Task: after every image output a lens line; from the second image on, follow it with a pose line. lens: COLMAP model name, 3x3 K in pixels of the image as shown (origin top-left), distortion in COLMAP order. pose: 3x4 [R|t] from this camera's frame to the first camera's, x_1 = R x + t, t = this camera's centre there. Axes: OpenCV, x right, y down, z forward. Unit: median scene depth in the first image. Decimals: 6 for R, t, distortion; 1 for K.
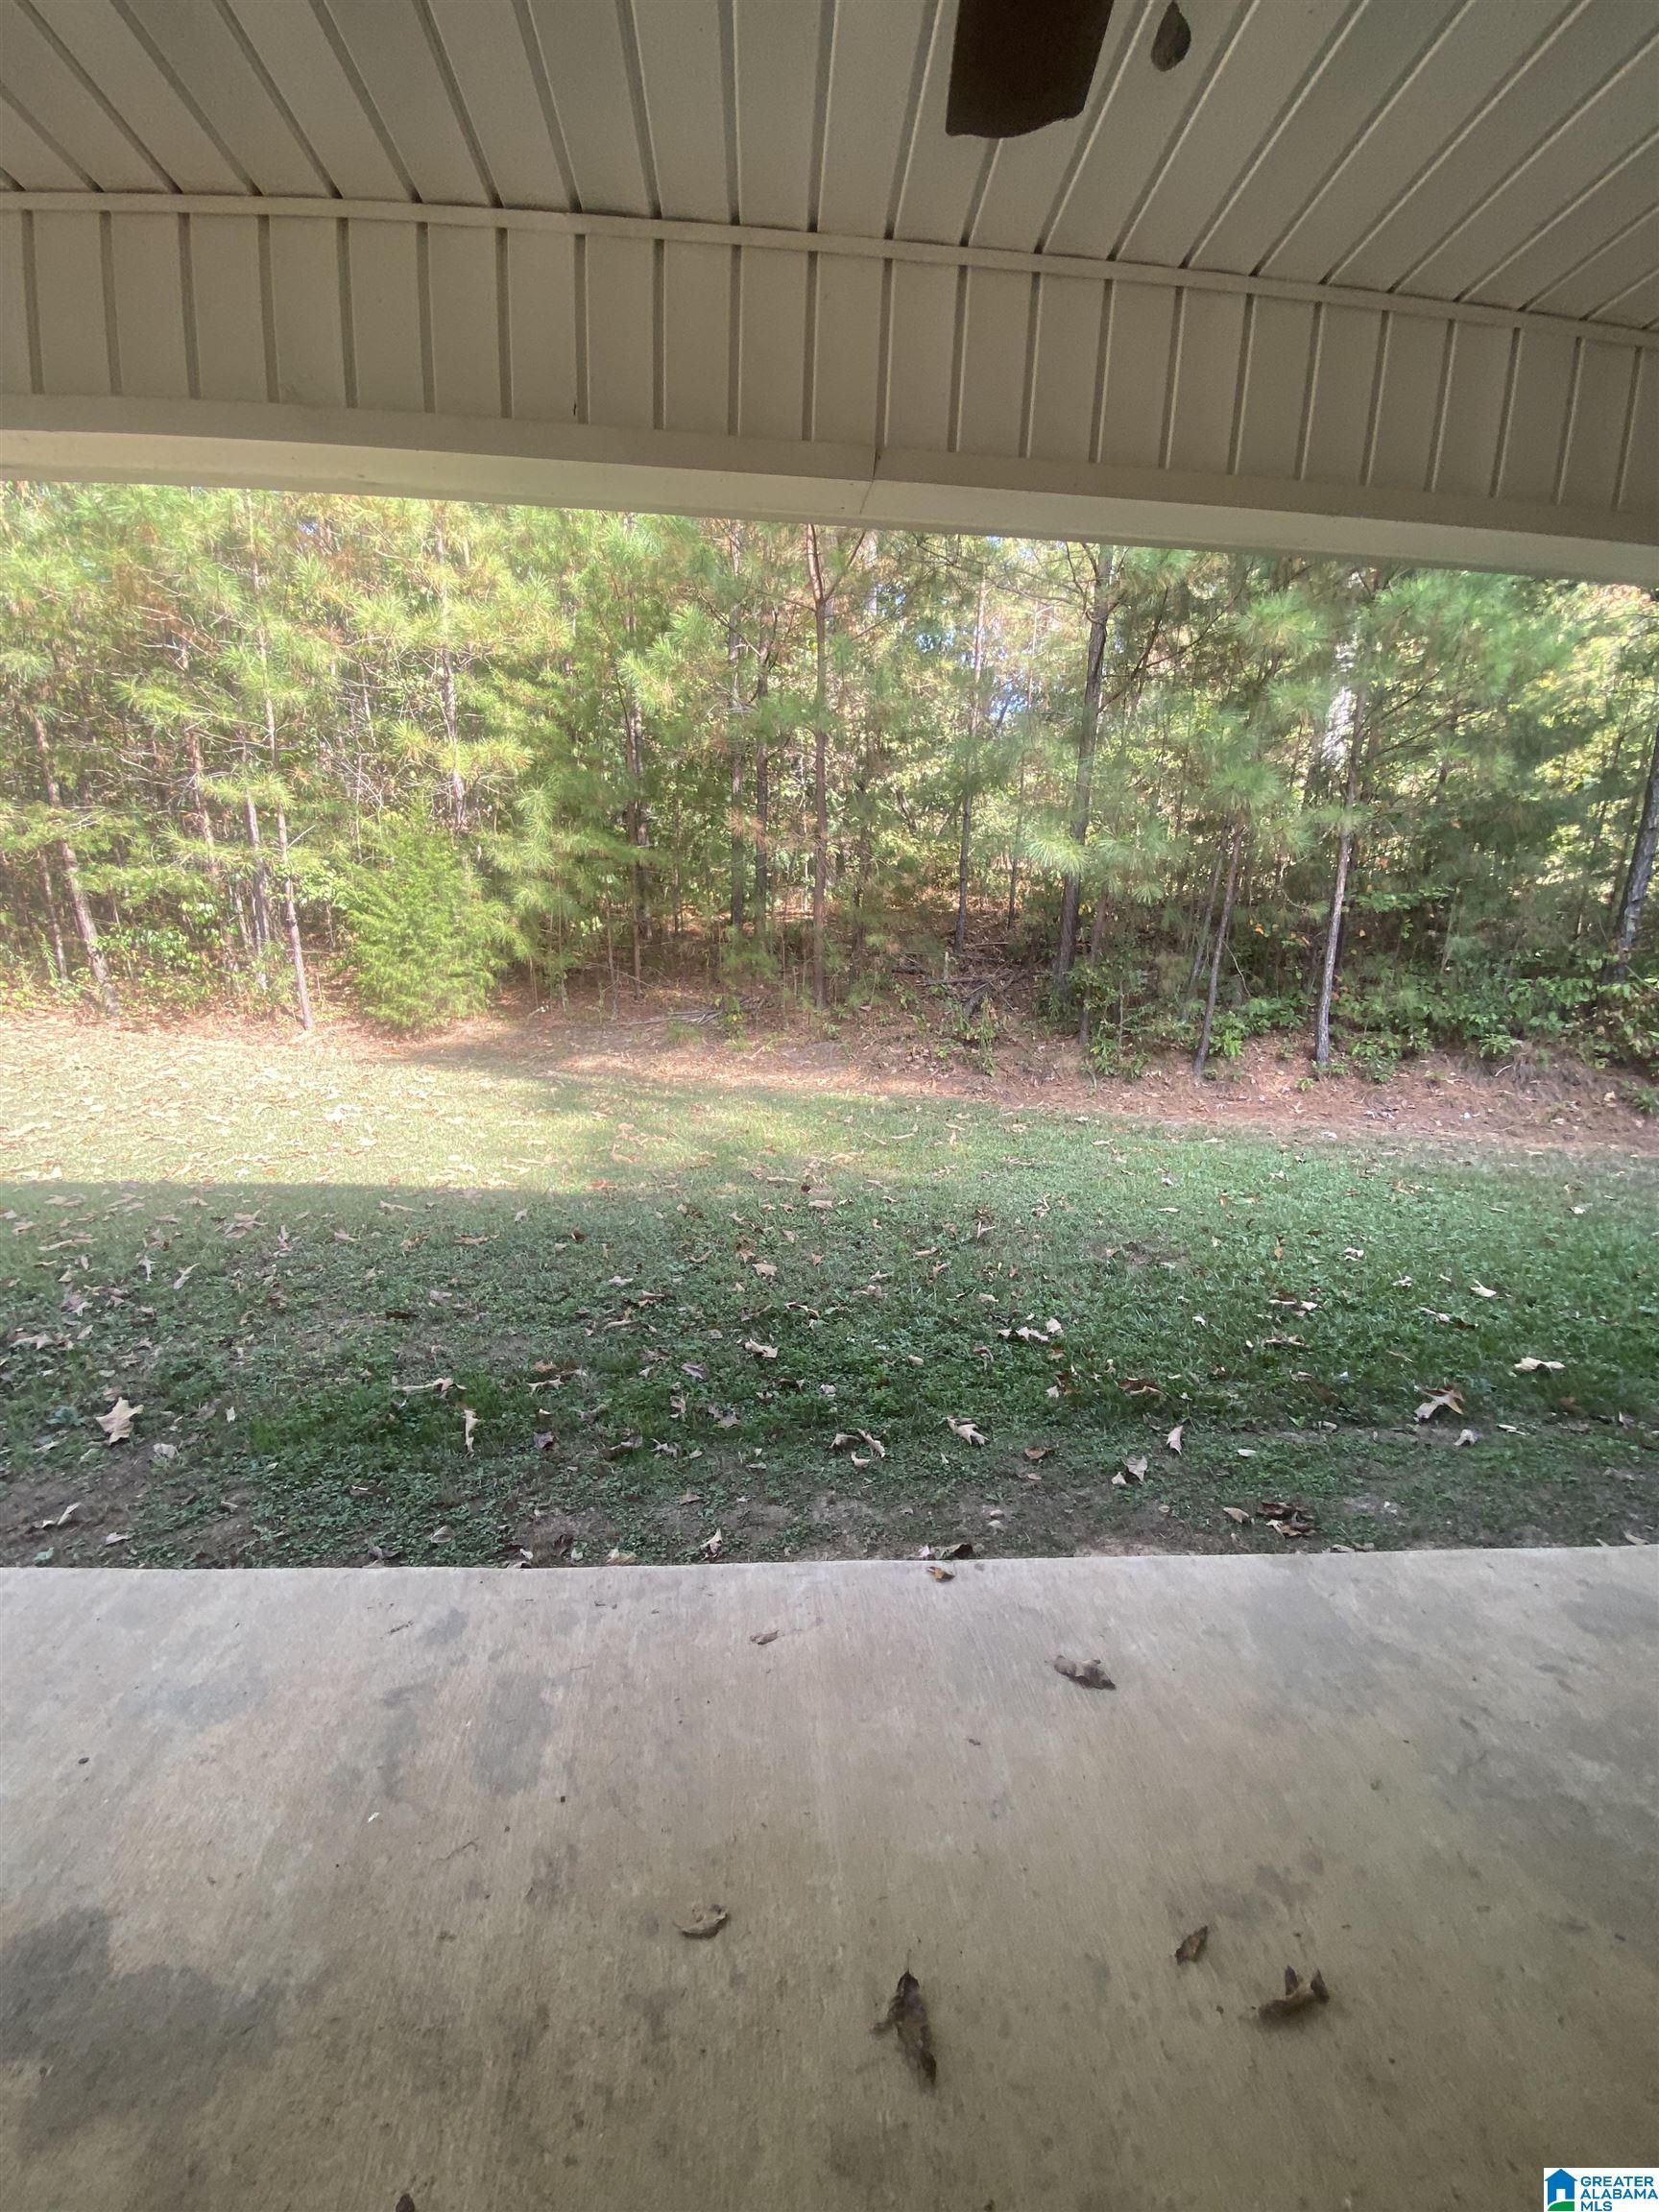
lens RADIAL K [[896.3, 0, 820.0], [0, 896.3, 1112.0], [0, 0, 1]] dist [0.024327, -0.021558]
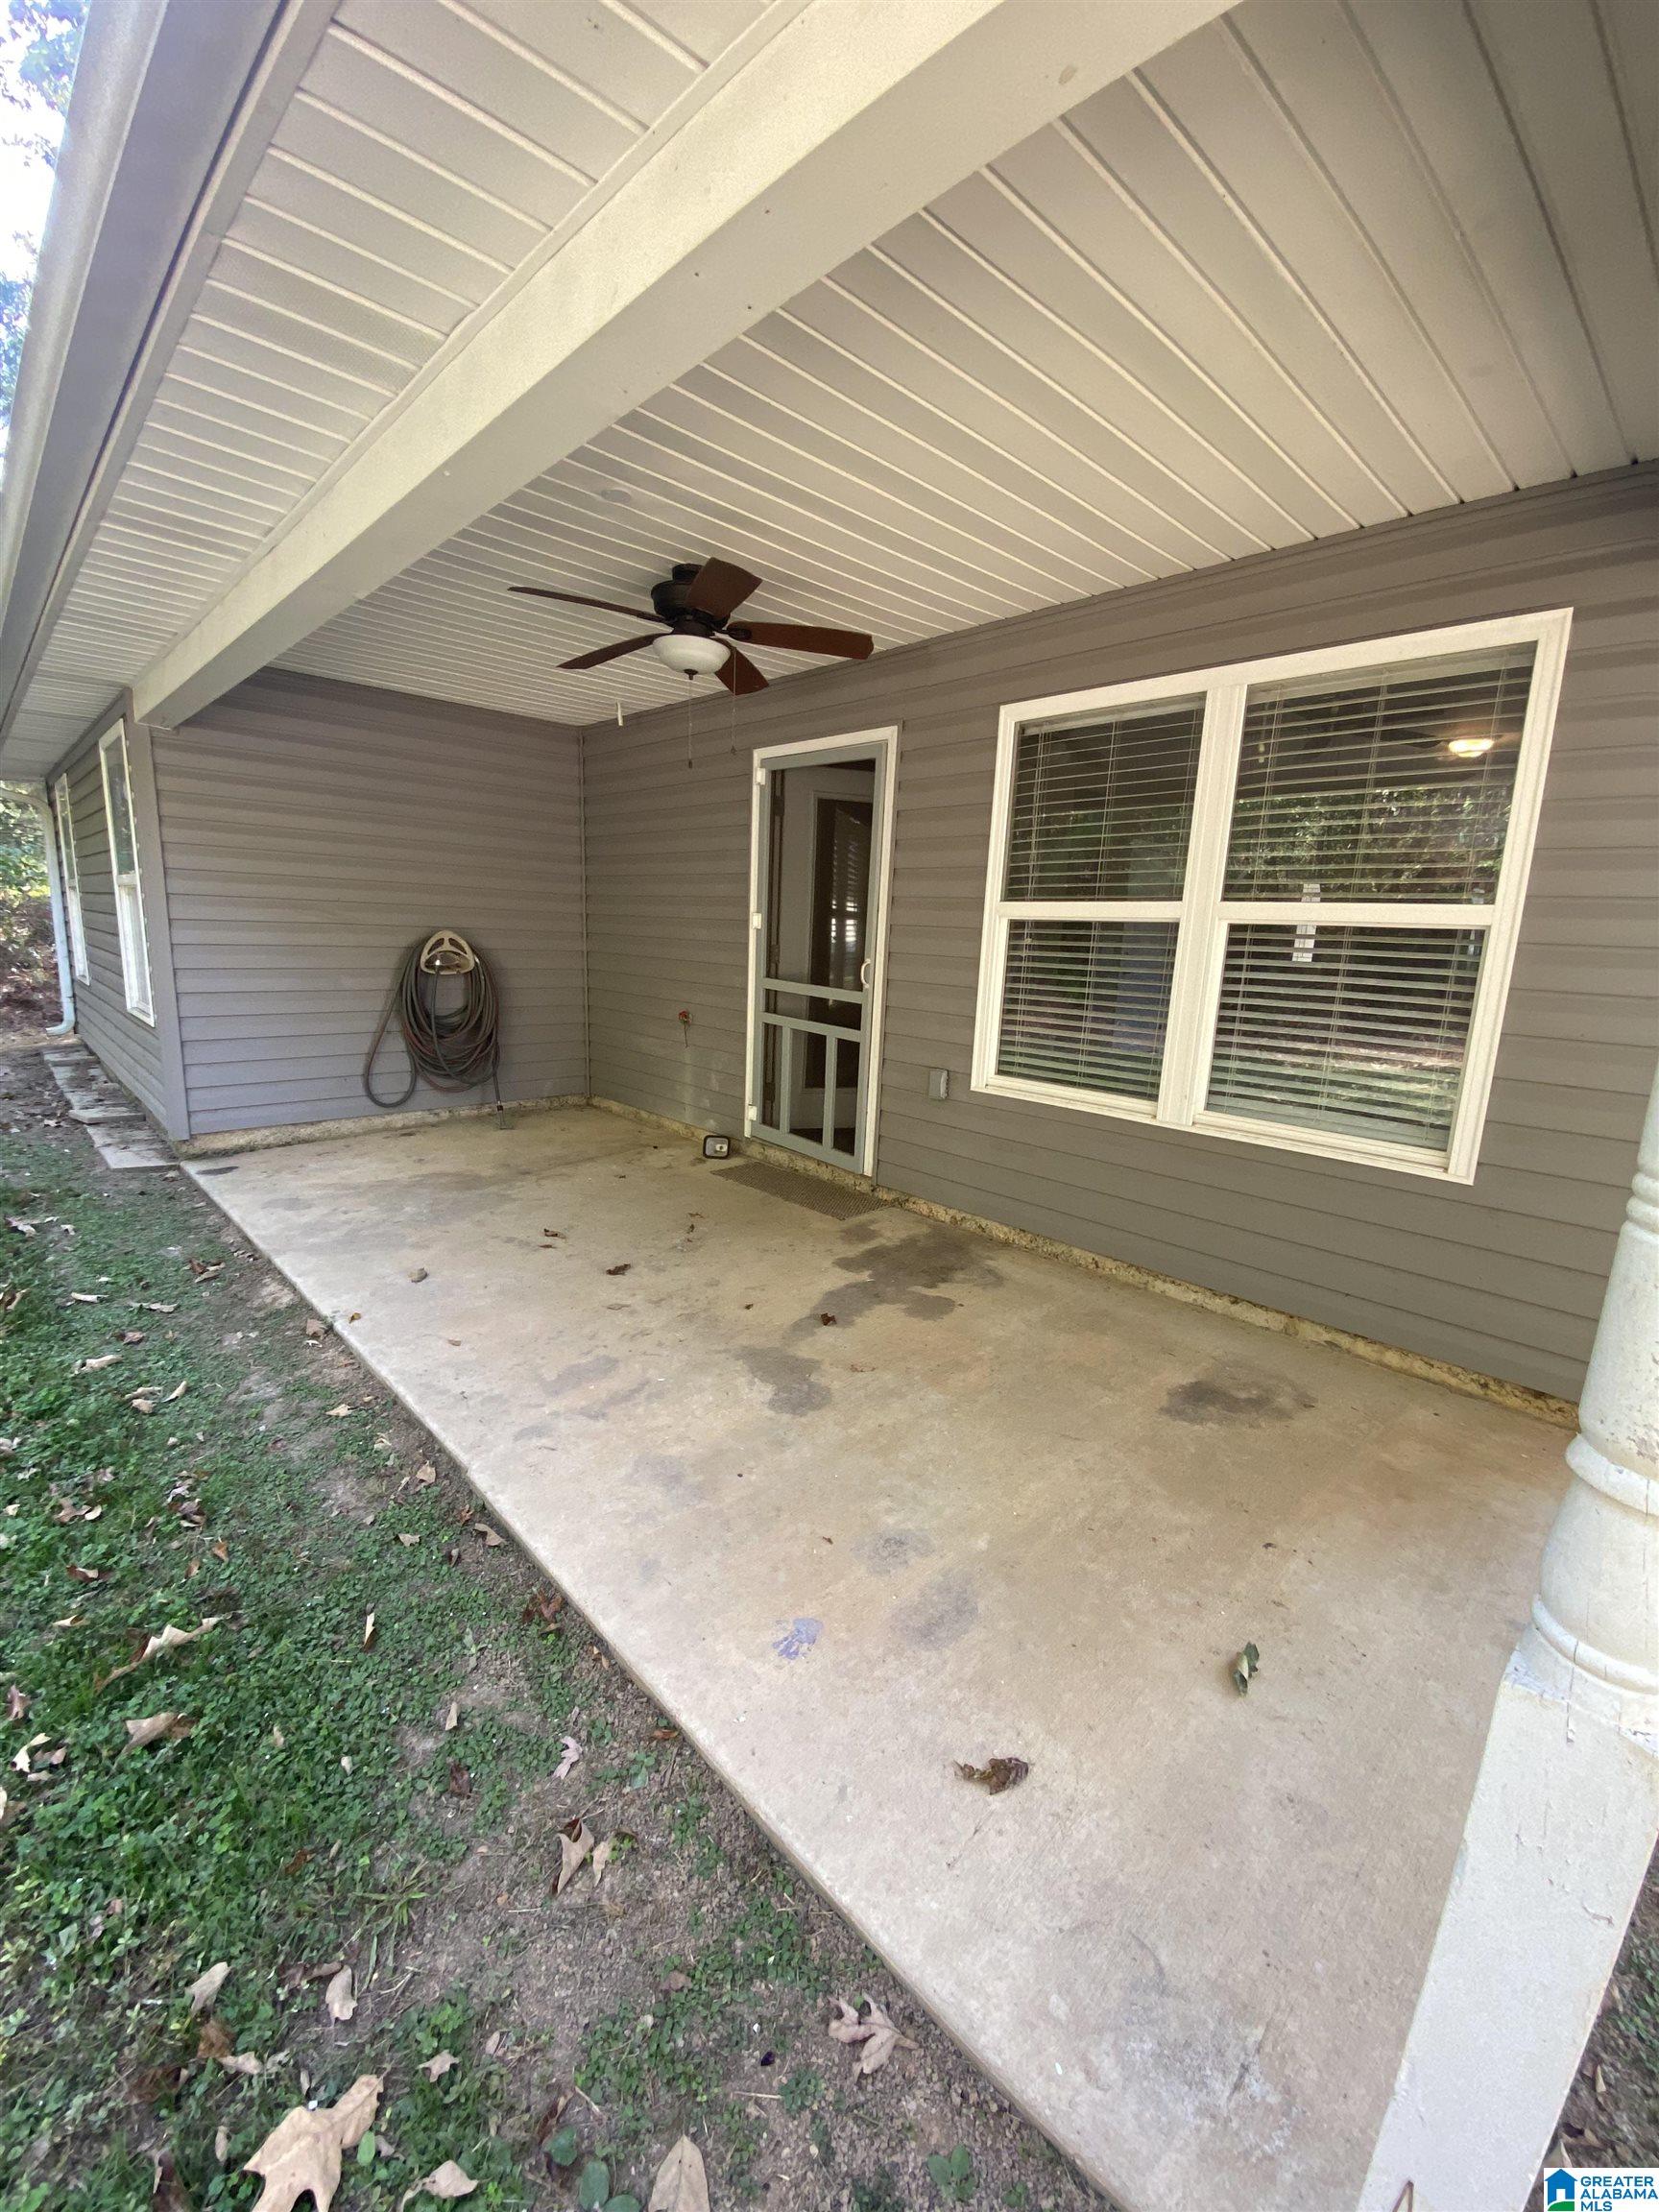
lens RADIAL K [[897.5, 0, 832.2], [0, 897.5, 1118.2], [0, 0, 1]] dist [0.000218, -0.009921]
pose [[-0.626144, -0.219747, 0.748101, -1.708634], [0.096157, 0.930377, 0.353770, -0.287145], [-0.773755, 0.293446, -0.561419, 1.390715]]
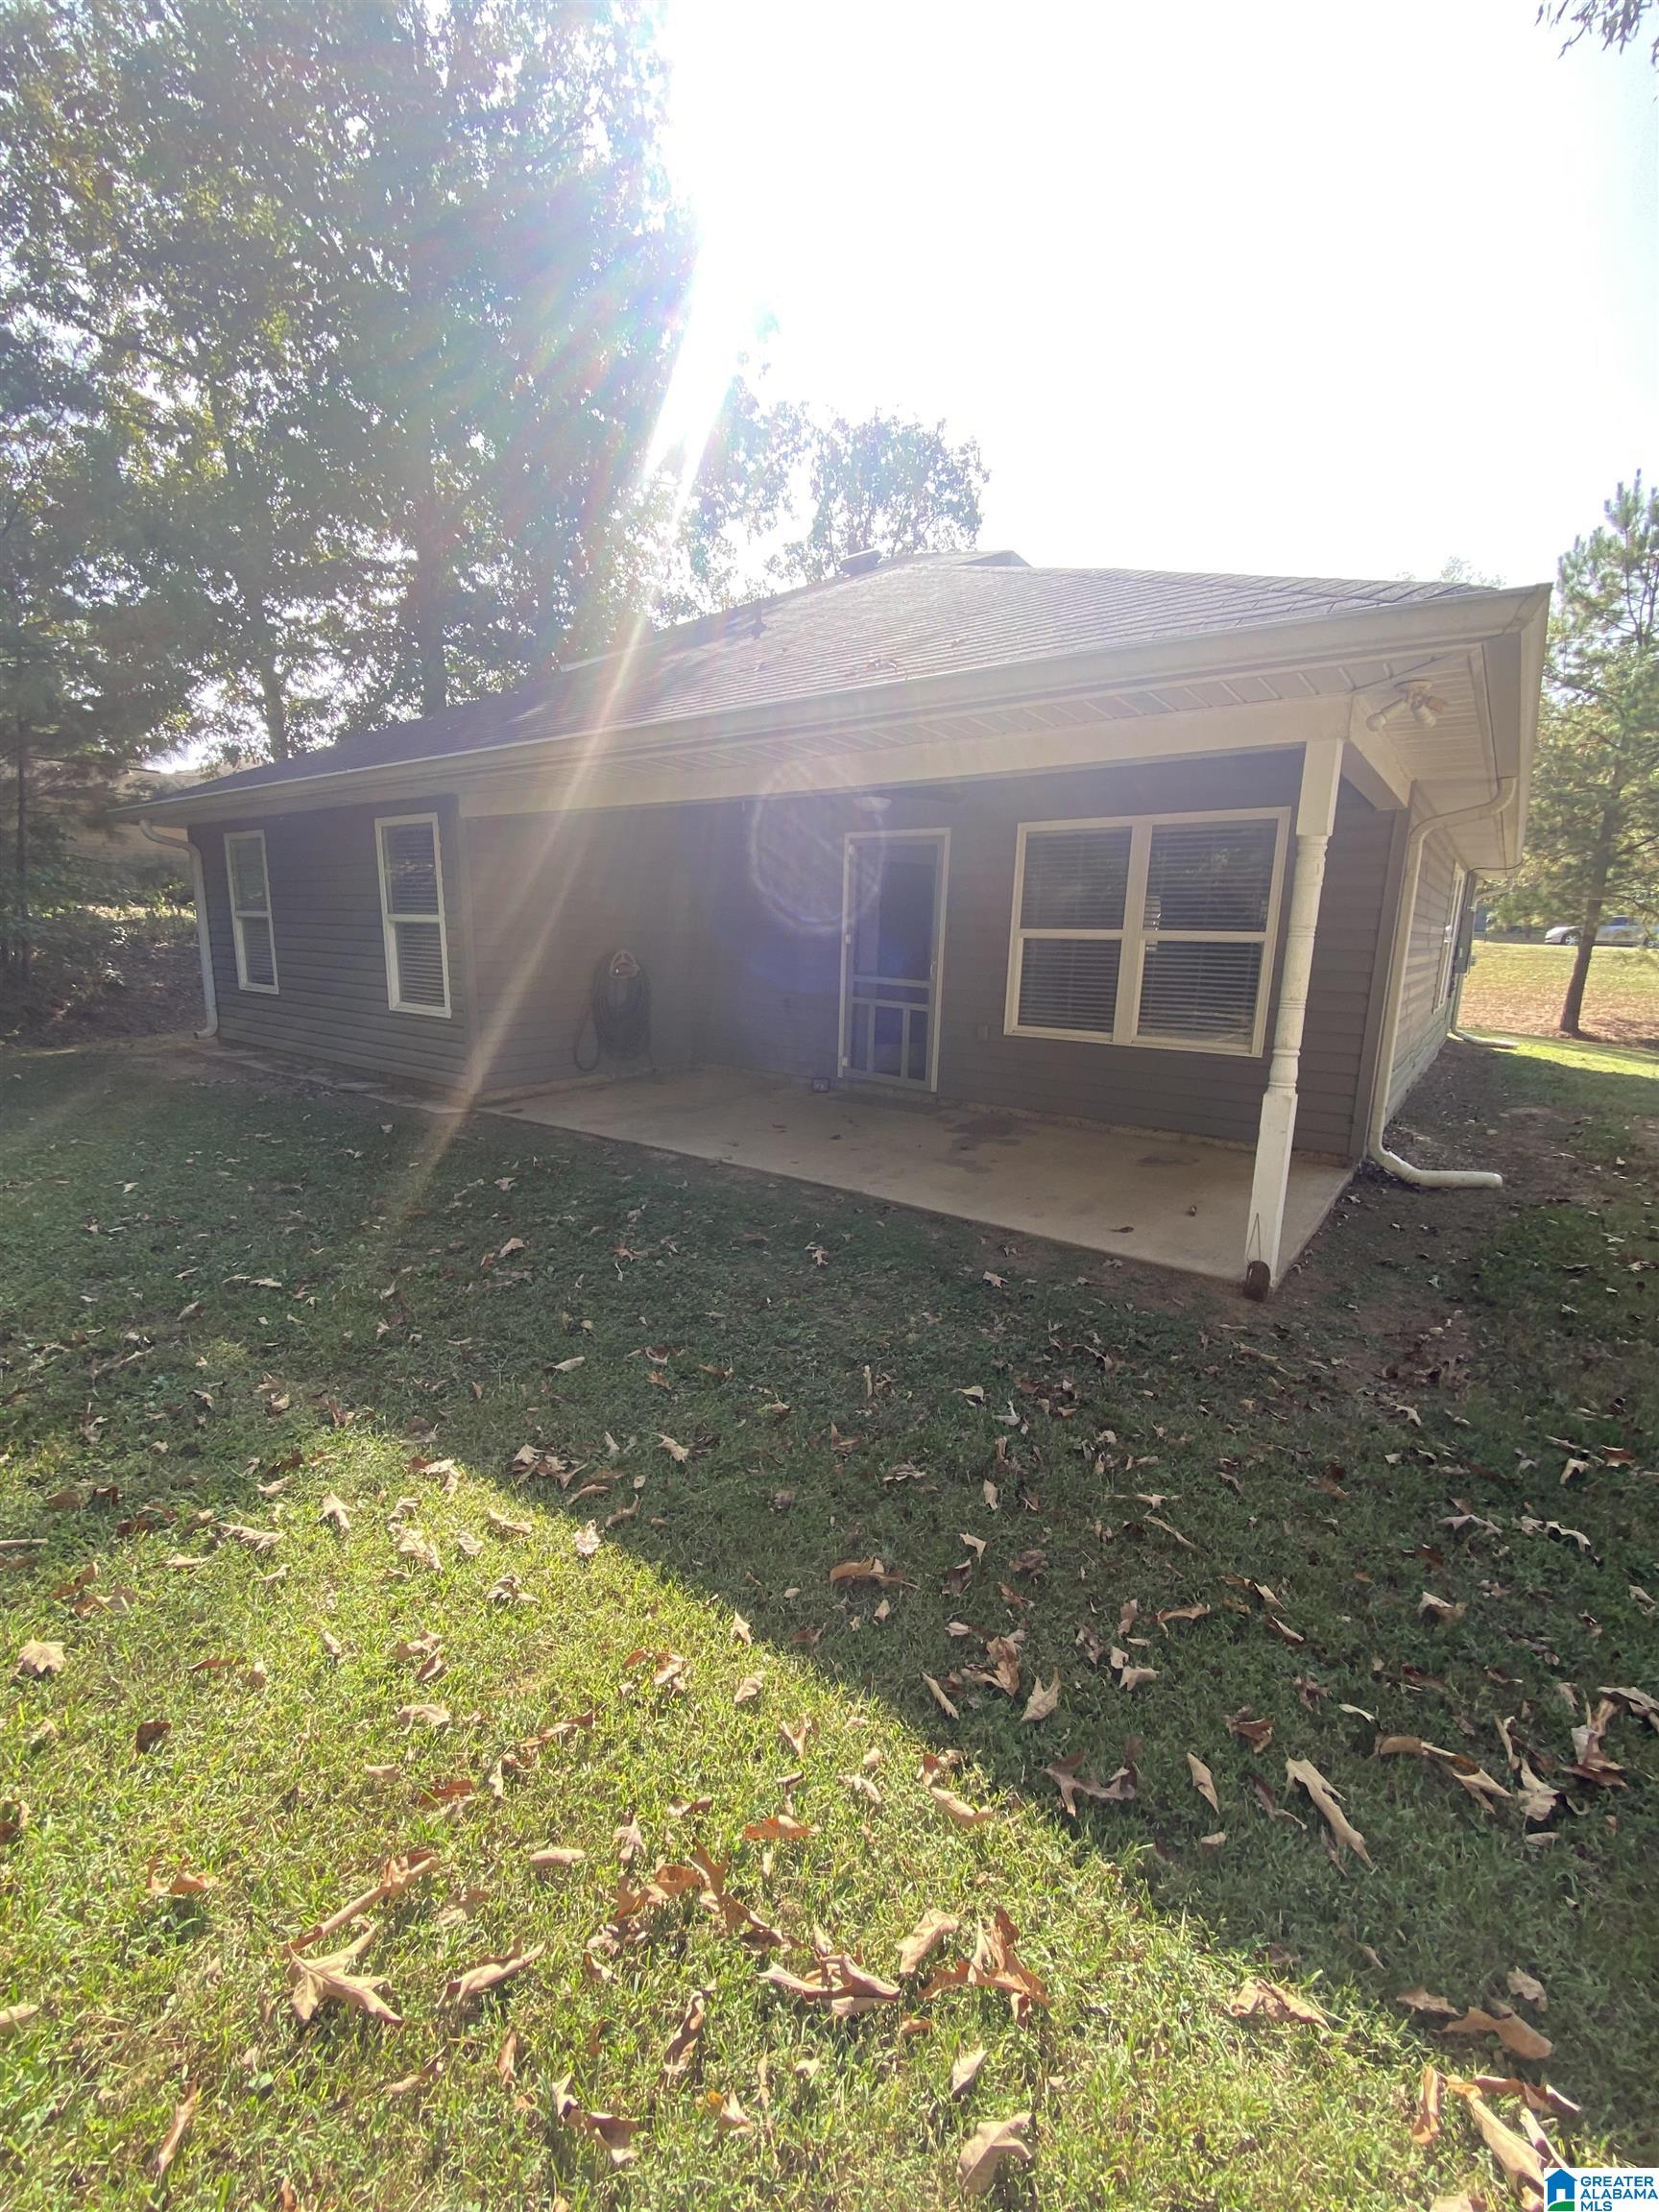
lens RADIAL K [[896.3, 0, 820.0], [0, 896.3, 1112.0], [0, 0, 1]] dist [0.024327, -0.021558]
pose [[-0.737724, -0.183266, 0.649751, -2.304919], [0.091227, 0.926559, 0.364919, -0.754871], [-0.668910, 0.328484, -0.666826, 3.240372]]
